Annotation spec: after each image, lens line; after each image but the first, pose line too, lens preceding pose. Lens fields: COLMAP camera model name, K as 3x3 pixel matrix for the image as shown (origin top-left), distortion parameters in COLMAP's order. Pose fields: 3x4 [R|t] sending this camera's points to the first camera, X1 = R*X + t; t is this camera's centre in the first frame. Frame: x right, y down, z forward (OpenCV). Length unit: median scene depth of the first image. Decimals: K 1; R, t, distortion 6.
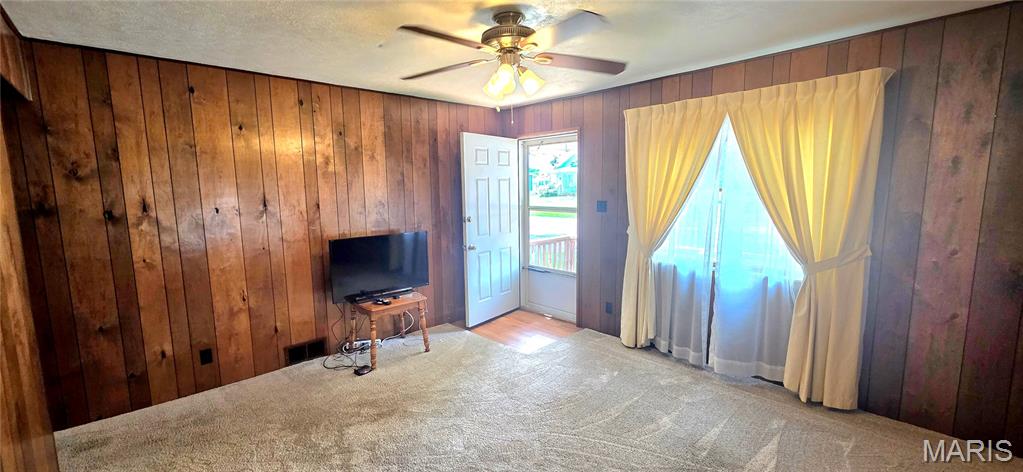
lens RADIAL K [[409.2, 0, 512.7], [0, 409.2, 239.7], [0, 0, 1]] dist [0.001287, -0.000551]
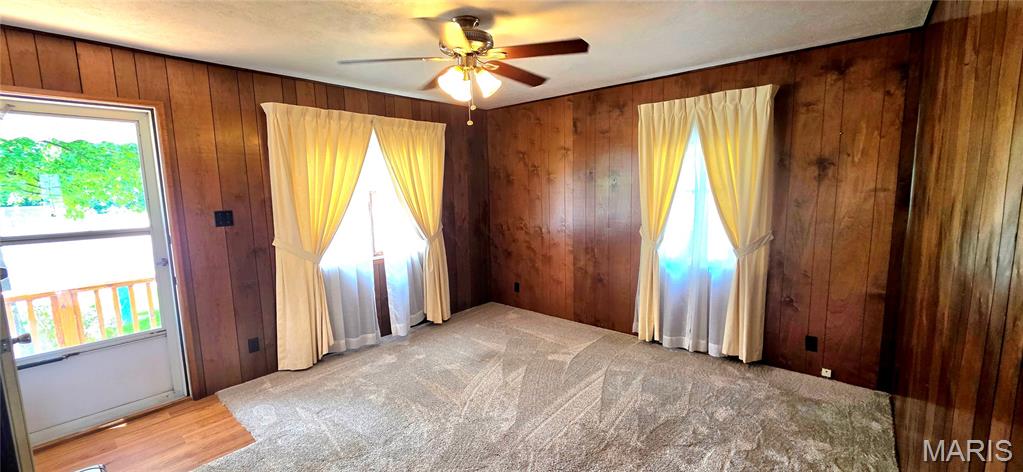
lens RADIAL K [[409.2, 0, 511.9], [0, 409.2, 235.5], [0, 0, 1]] dist [0.001287, -0.000551]
pose [[-0.097220, -0.105541, 0.989651, -0.592246], [0.152731, 0.981001, 0.119622, -0.061283], [-0.983474, 0.162780, -0.079254, 0.555644]]
